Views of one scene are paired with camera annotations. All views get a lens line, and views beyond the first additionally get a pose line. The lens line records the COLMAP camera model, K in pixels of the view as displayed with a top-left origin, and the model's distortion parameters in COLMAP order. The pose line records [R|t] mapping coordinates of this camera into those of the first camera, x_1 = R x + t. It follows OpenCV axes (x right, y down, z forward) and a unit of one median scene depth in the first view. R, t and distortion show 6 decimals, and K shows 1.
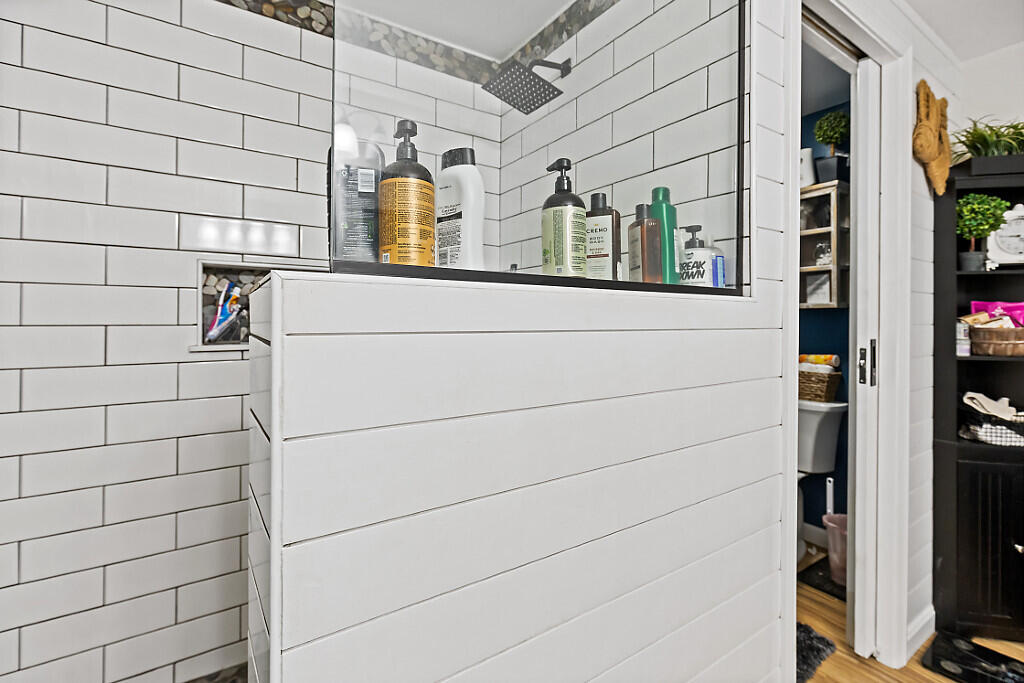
lens RADIAL K [[476.3, 0, 512.0], [0, 476.3, 329.0], [0, 0, 1]] dist [0.002937, 0.000119]
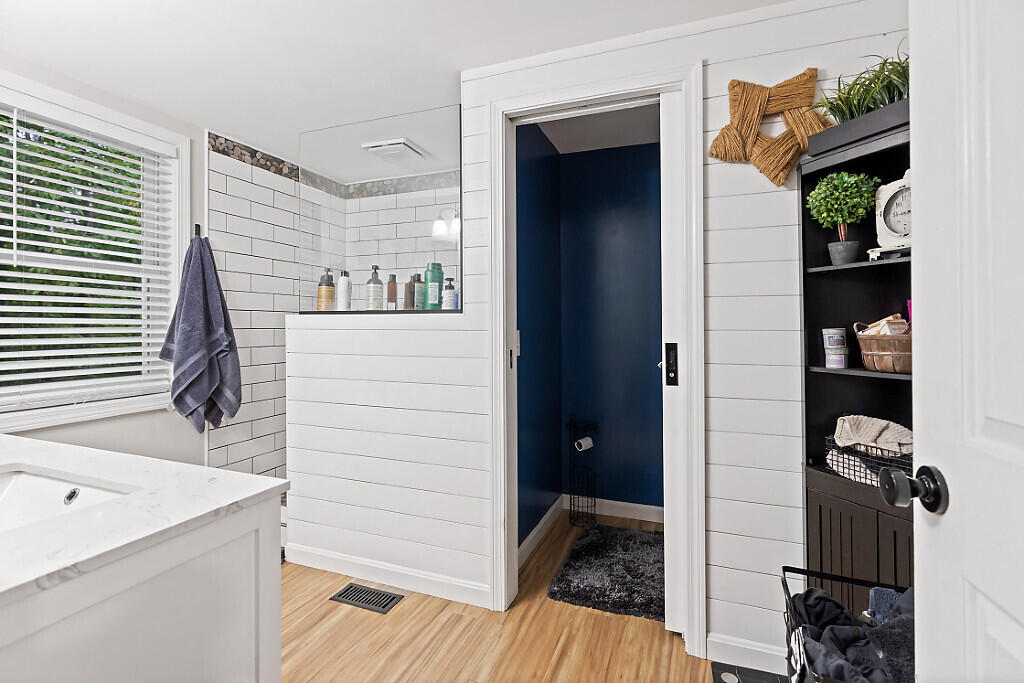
lens RADIAL K [[476.3, 0, 512.0], [0, 476.3, 329.0], [0, 0, 1]] dist [0.002937, 0.000119]
pose [[0.573655, -0.004279, -0.819086, 1.357053], [-0.018727, 0.999656, -0.018337, 0.013839], [0.818883, 0.025858, 0.573378, 0.060882]]
